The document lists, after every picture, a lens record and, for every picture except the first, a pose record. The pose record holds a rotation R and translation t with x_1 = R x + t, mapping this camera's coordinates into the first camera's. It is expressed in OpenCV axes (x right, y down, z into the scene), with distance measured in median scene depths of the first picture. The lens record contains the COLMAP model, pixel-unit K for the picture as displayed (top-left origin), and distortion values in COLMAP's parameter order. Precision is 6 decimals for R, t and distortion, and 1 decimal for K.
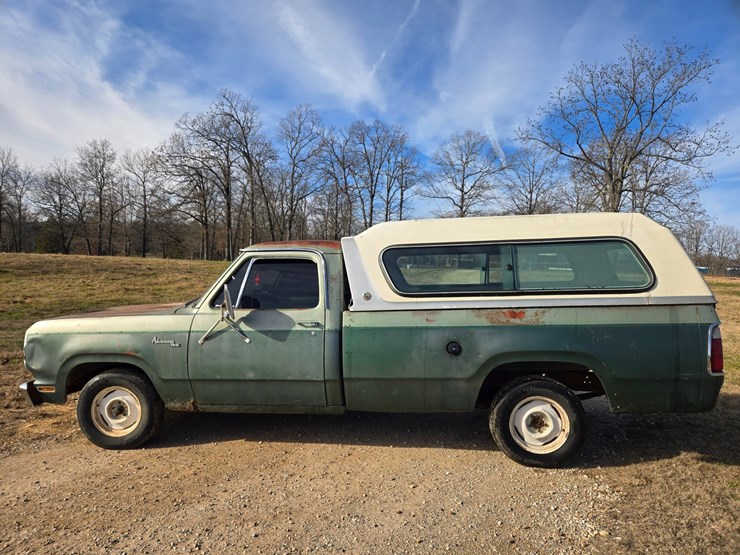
lens RADIAL K [[497.9, 0, 363.3], [0, 497.9, 284.1], [0, 0, 1]] dist [0.079188, -0.056600]
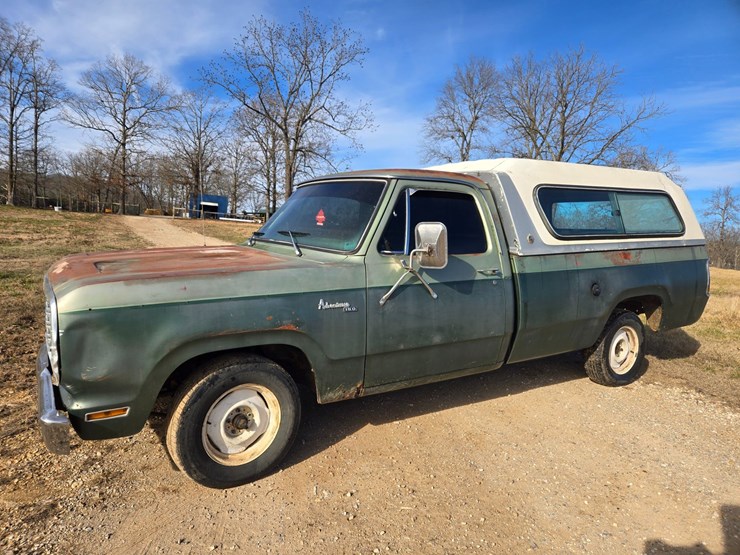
lens RADIAL K [[493.6, 0, 366.6], [0, 493.6, 279.4], [0, 0, 1]] dist [0.074649, -0.053272]
pose [[0.766704, -0.045621, 0.640378, -0.780777], [-0.013051, 0.996158, 0.086592, 0.021687], [-0.641868, -0.074748, 0.763163, 0.470325]]
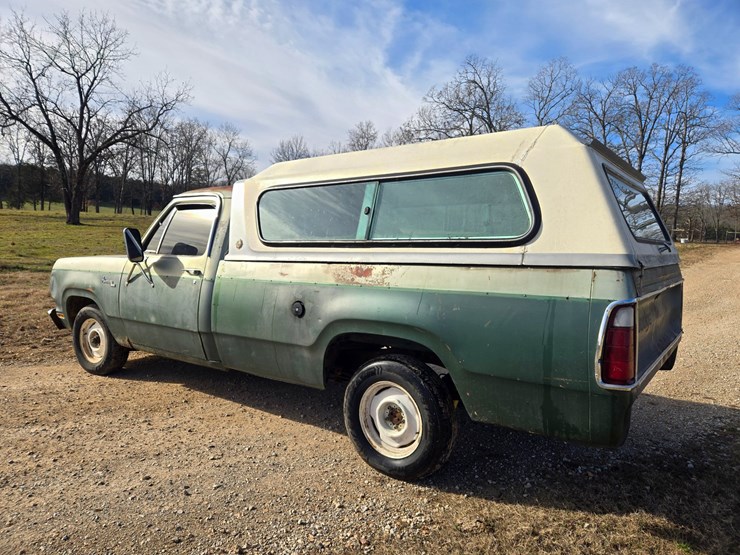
lens RADIAL K [[502.7, 0, 367.5], [0, 502.7, 280.9], [0, 0, 1]] dist [0.077550, -0.052919]
pose [[0.877369, 0.062886, -0.475677, 0.616919], [-0.040621, 0.997550, 0.056954, 0.027756], [0.478093, -0.030647, 0.877774, 0.301440]]
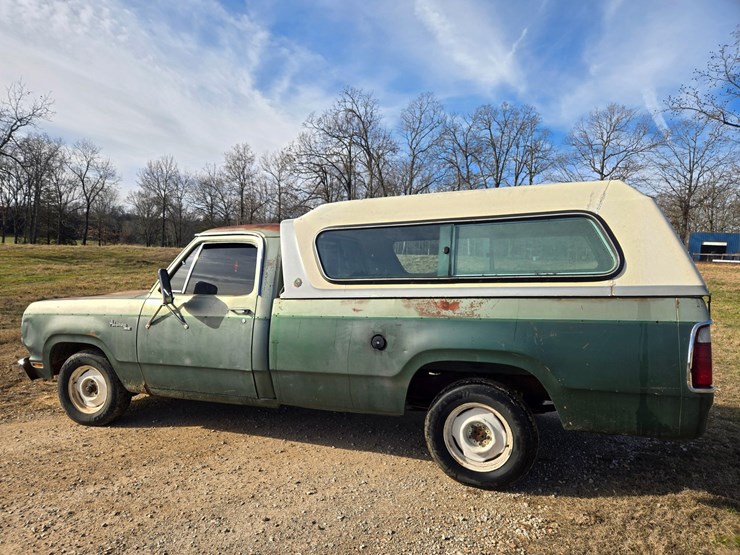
lens RADIAL K [[499.6, 0, 363.5], [0, 499.6, 288.8], [0, 0, 1]] dist [0.083148, -0.061382]
pose [[0.965984, 0.014050, -0.258218, 0.350524], [-0.008027, 0.999671, 0.024365, 0.011837], [0.258476, -0.021464, 0.965779, 0.132718]]
